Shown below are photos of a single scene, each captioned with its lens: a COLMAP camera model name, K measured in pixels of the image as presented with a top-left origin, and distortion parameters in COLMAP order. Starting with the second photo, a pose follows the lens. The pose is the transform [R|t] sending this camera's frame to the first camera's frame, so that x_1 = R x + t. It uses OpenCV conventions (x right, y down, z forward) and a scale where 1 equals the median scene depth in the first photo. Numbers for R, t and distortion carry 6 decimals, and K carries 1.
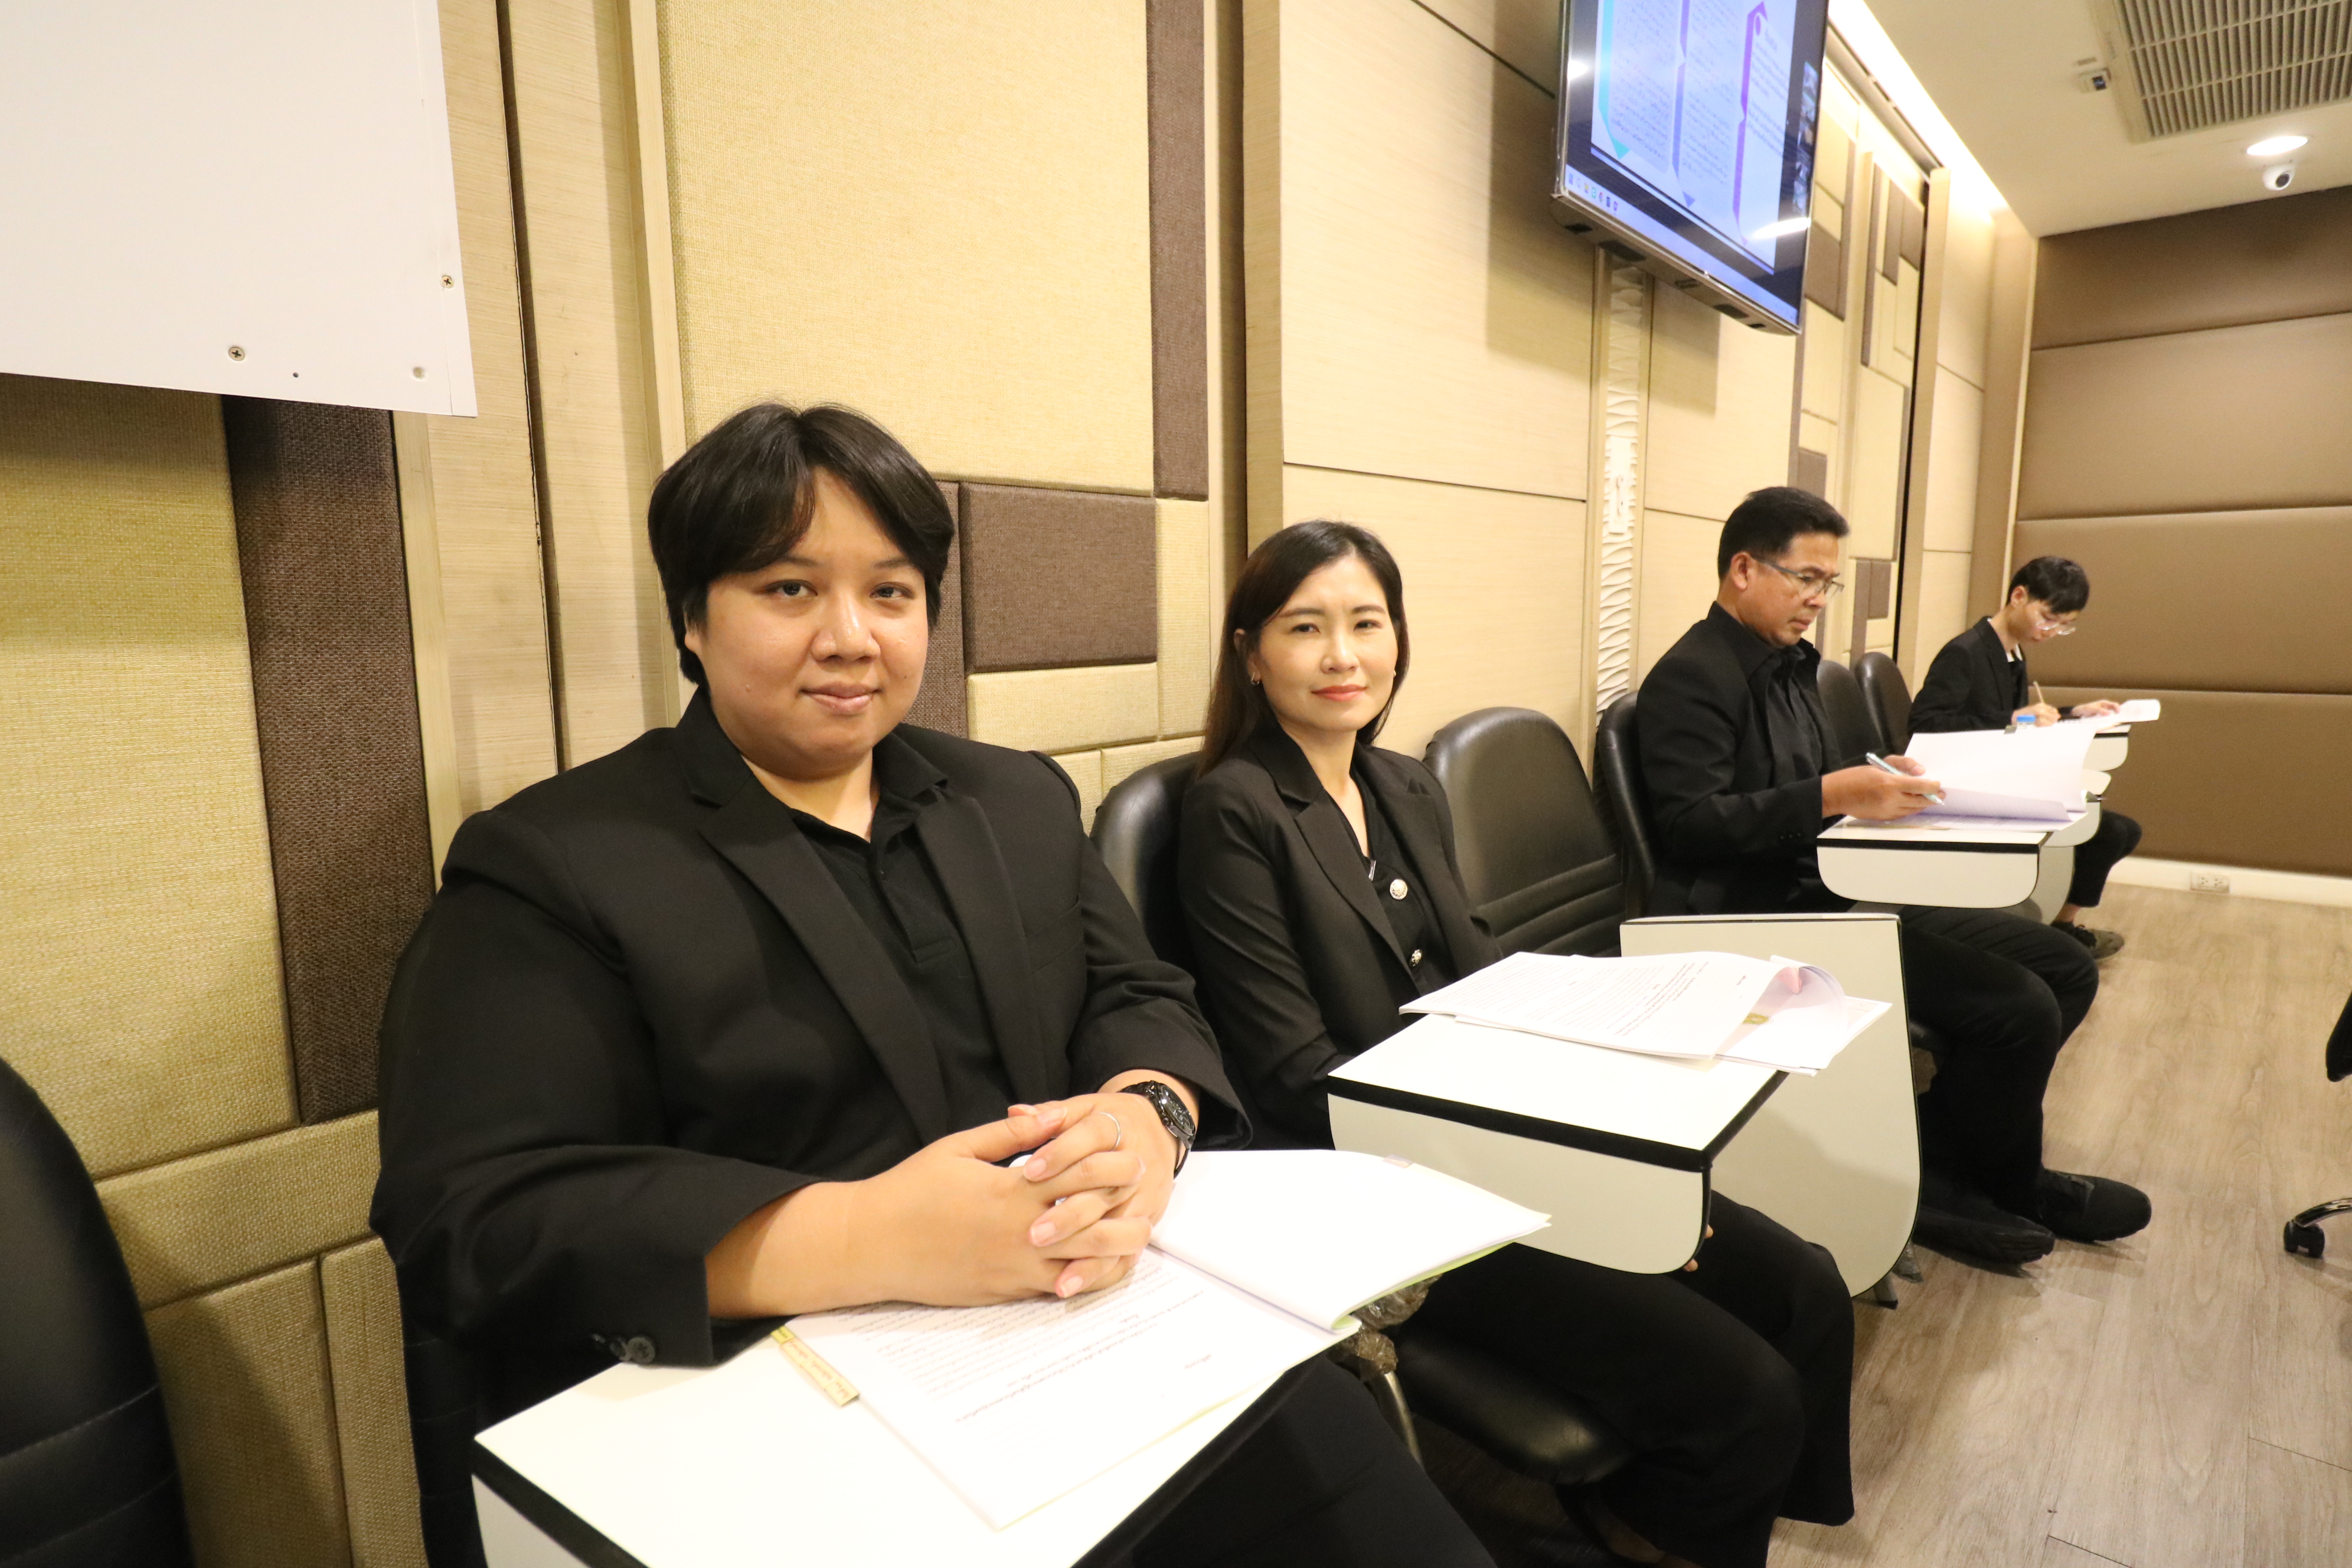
lens RADIAL K [[1302.7, 0, 1182.5], [0, 1302.7, 765.1], [0, 0, 1]] dist [0.007030, -0.004127]
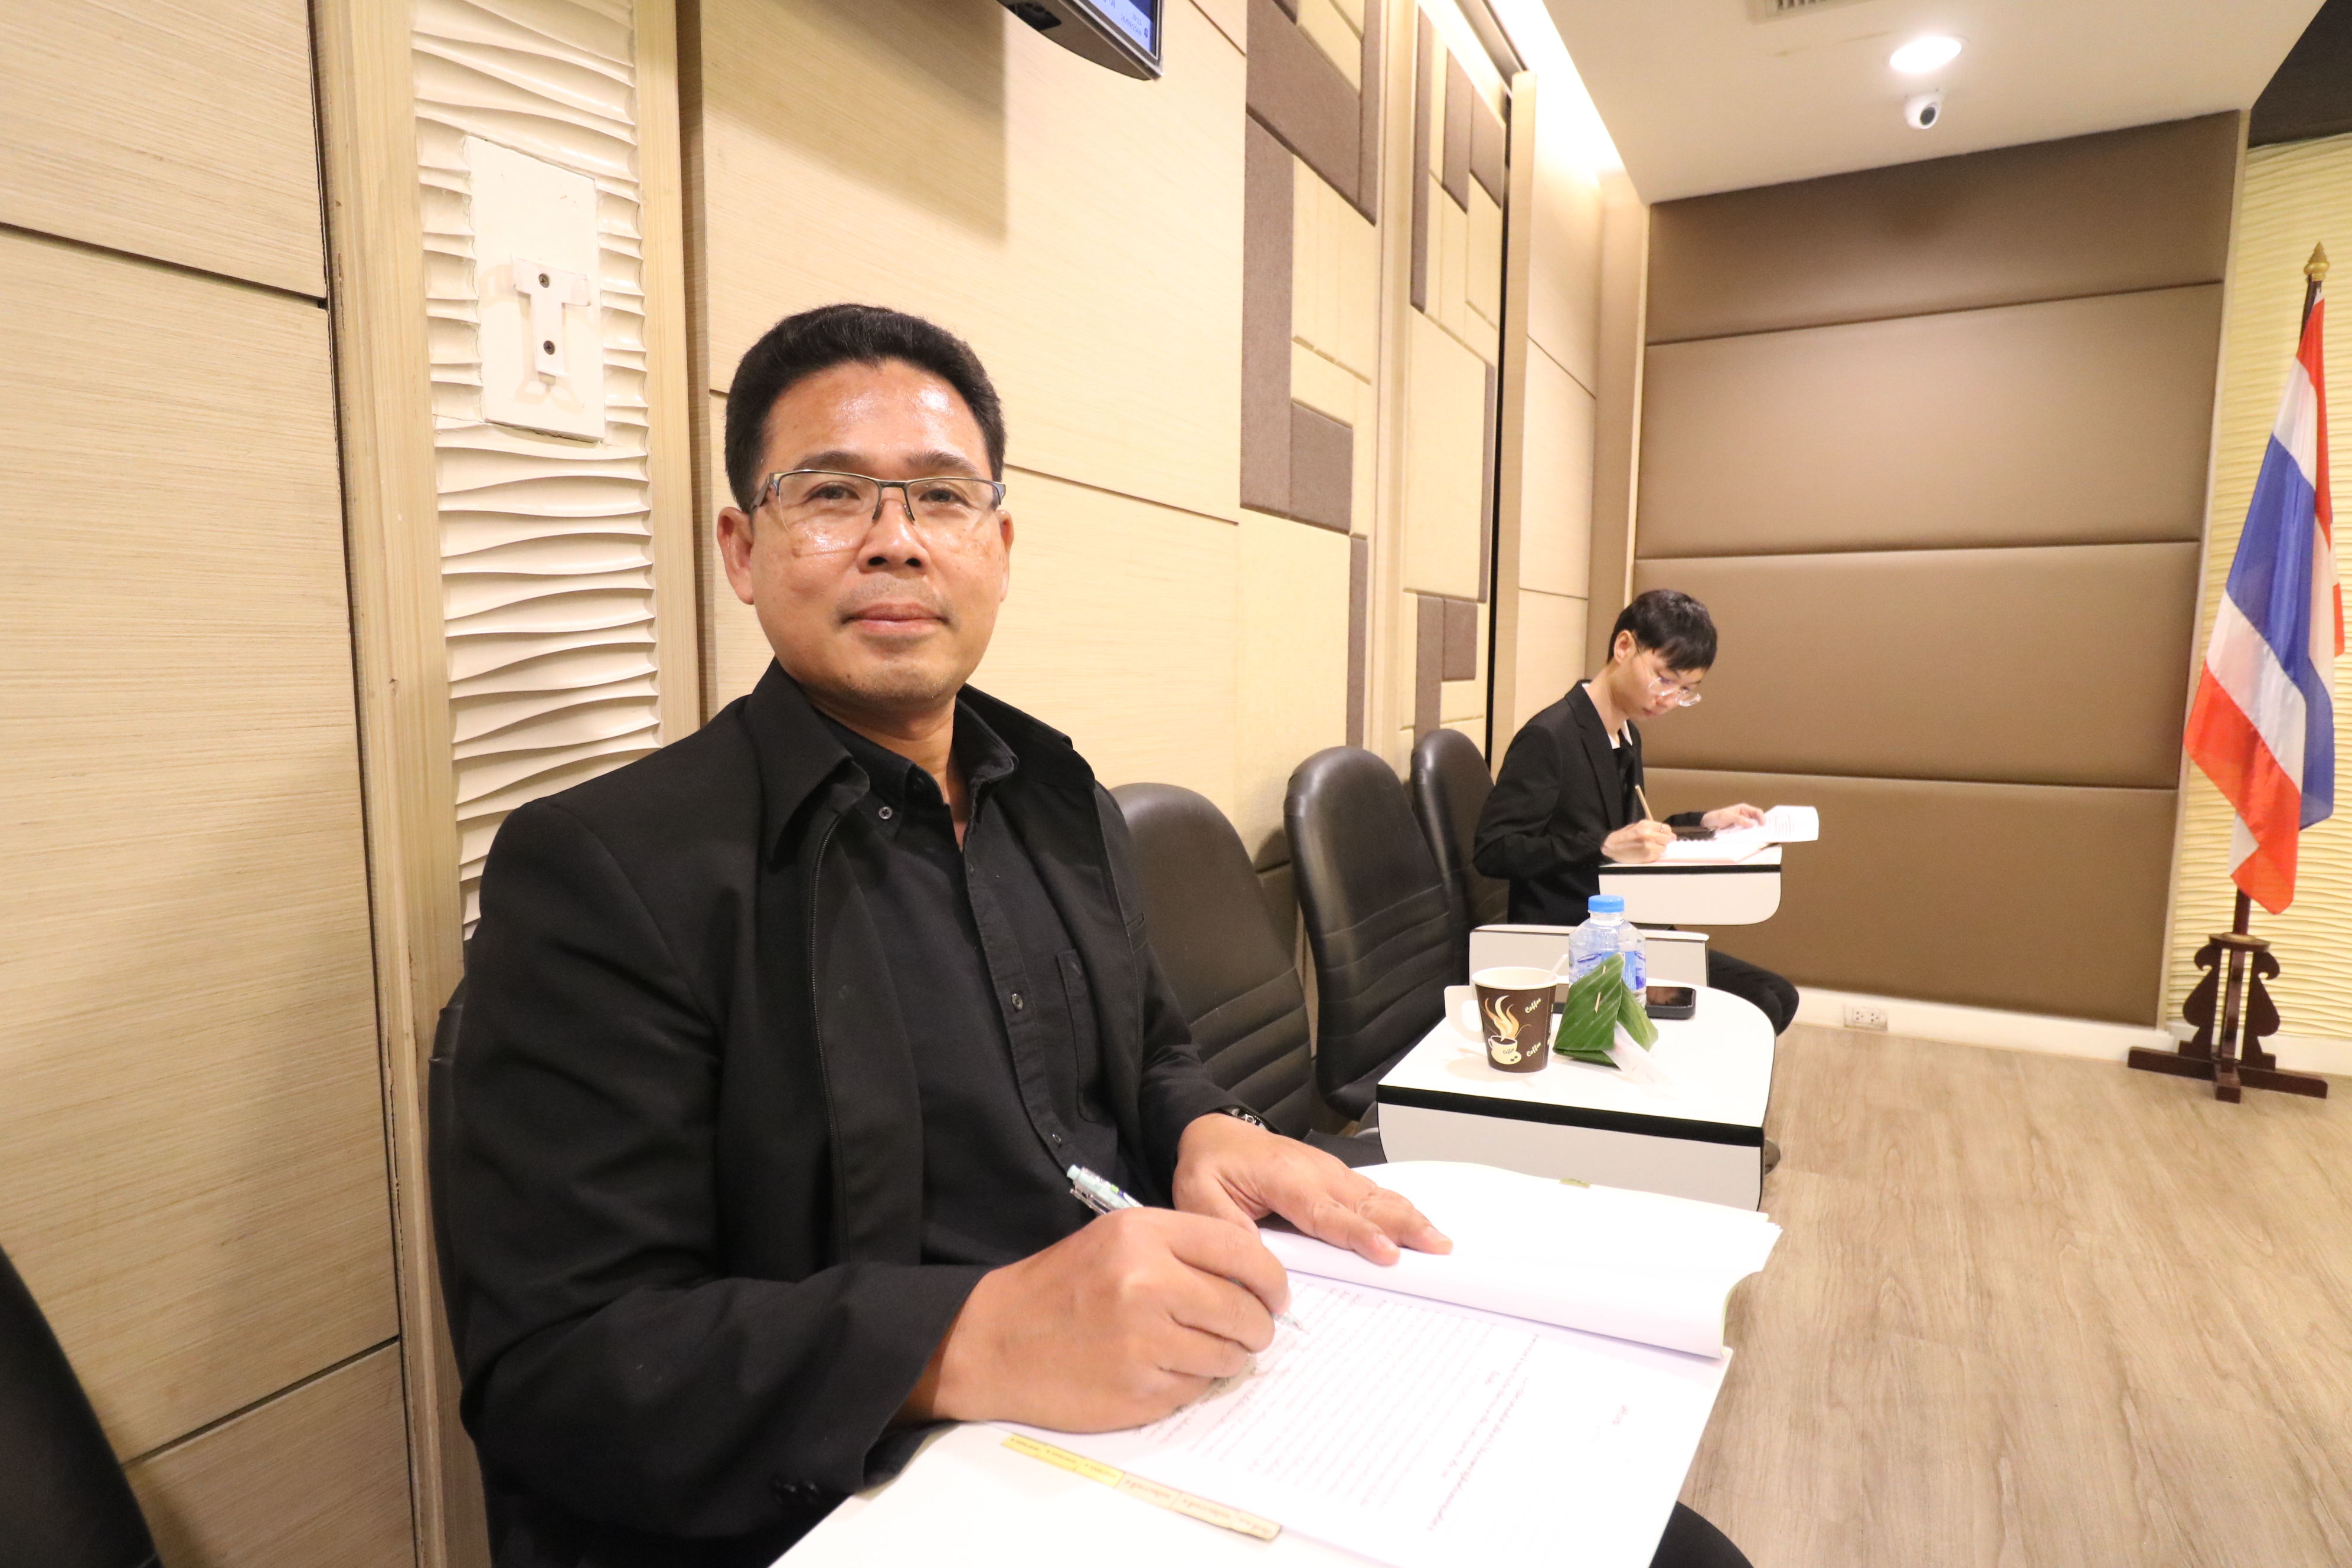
lens RADIAL K [[1302.7, 0, 1201.0], [0, 1302.7, 770.0], [0, 0, 1]] dist [0.007030, -0.004127]
pose [[0.974764, -0.003352, 0.223214, 0.287165], [0.013018, 0.999039, -0.041844, -0.042954], [-0.222859, 0.043693, 0.973871, 0.412754]]
